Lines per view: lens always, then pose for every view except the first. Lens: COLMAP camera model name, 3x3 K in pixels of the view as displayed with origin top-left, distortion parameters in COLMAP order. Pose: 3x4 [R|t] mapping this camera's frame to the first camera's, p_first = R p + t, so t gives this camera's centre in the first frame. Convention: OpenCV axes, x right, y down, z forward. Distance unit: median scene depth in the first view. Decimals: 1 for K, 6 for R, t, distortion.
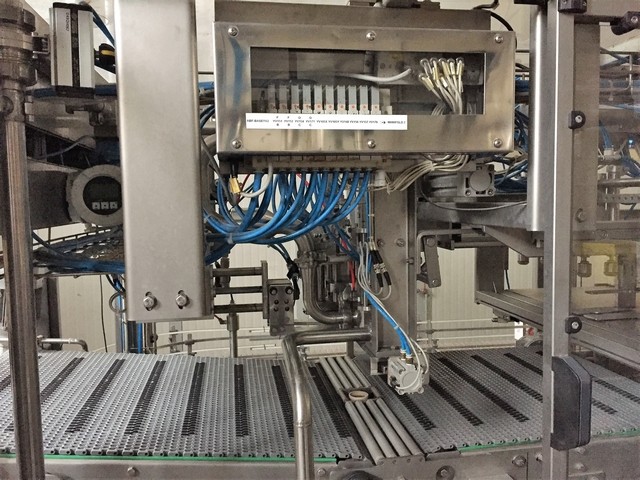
lens RADIAL K [[554.6, 0, 321.1], [0, 554.6, 239.4], [0, 0, 1]] dist [0.044067, -0.016186]
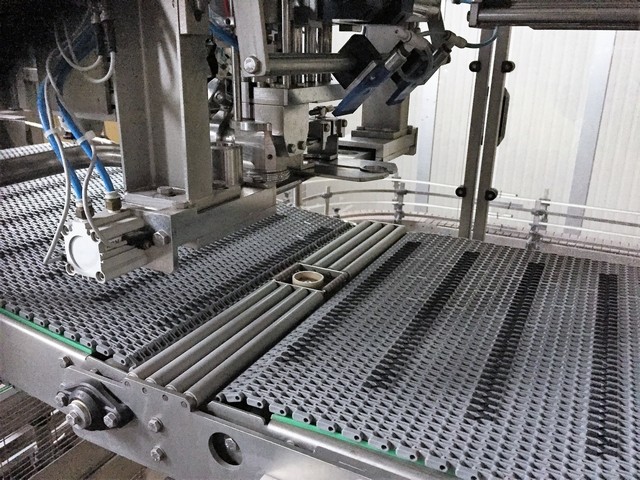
lens RADIAL K [[554.6, 0, 321.1], [0, 554.6, 239.7], [0, 0, 1]] dist [0.044067, -0.016186]
pose [[0.807619, 0.224691, -0.545220, 0.371604], [-0.082051, 0.958388, 0.273423, 0.056964], [0.583968, -0.176086, 0.792449, 0.463851]]
